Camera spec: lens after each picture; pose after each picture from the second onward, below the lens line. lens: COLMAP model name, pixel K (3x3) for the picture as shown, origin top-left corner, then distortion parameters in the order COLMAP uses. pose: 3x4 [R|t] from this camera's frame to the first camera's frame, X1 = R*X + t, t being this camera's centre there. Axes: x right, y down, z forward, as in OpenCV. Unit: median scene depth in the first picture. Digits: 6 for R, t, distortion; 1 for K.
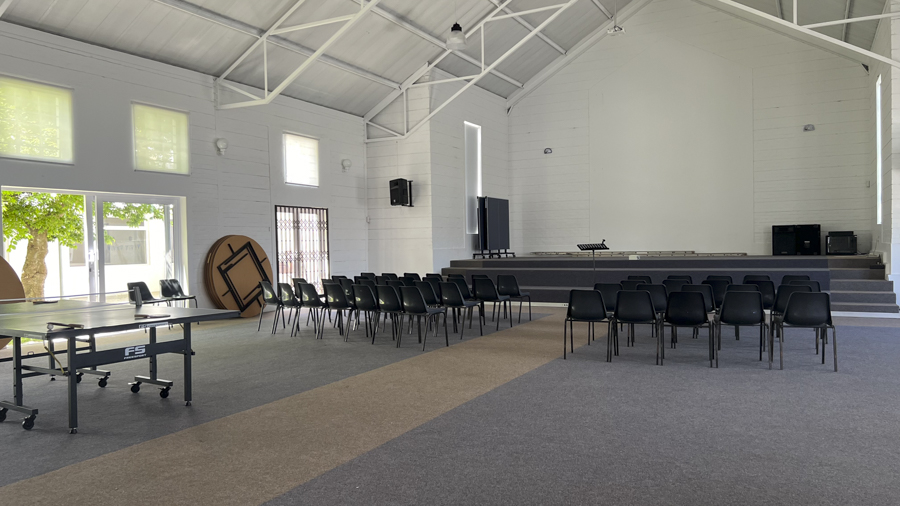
lens RADIAL K [[671.8, 0, 454.7], [0, 671.8, 269.3], [0, 0, 1]] dist [0.056316, -0.065998]
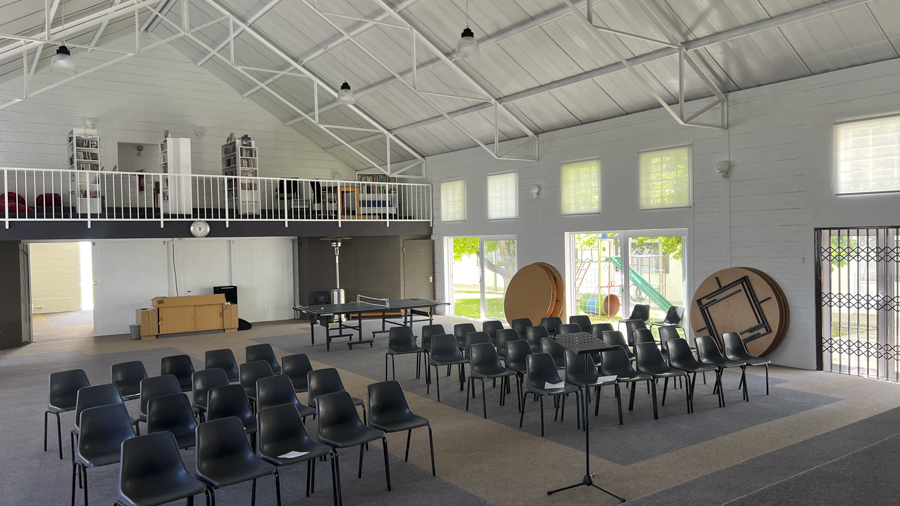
lens RADIAL K [[671.8, 0, 452.4], [0, 671.8, 249.4], [0, 0, 1]] dist [0.056316, -0.065998]
pose [[-0.434932, 0.039116, -0.899613, 0.632982], [-0.011175, 0.998745, 0.048829, -0.114317], [0.900394, 0.031291, -0.433949, 1.060184]]
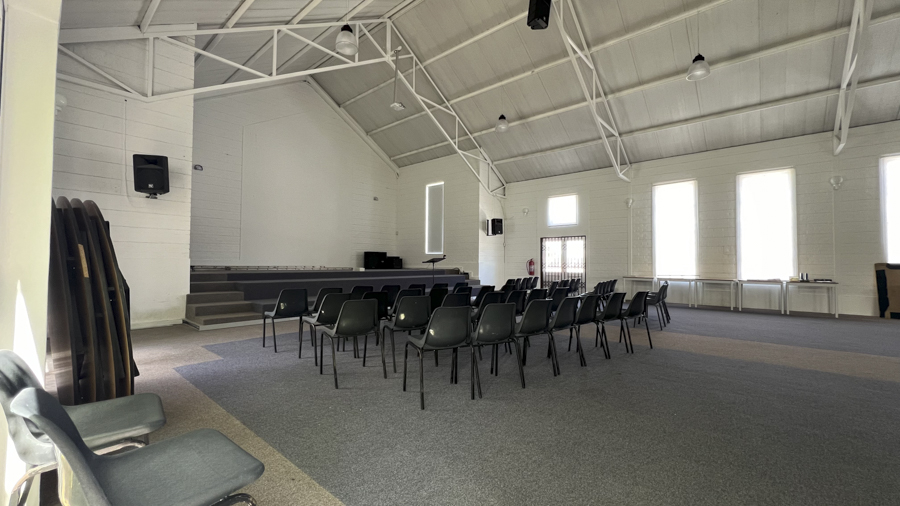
lens RADIAL K [[359.0, 0, 451.9], [0, 359.0, 253.1], [0, 0, 1]] dist [0.003118, 0.001014]
pose [[0.224876, 0.047242, 0.973242, -0.463492], [0.026669, 0.998151, -0.054613, -0.007426], [-0.974022, 0.038237, 0.223200, 0.773767]]
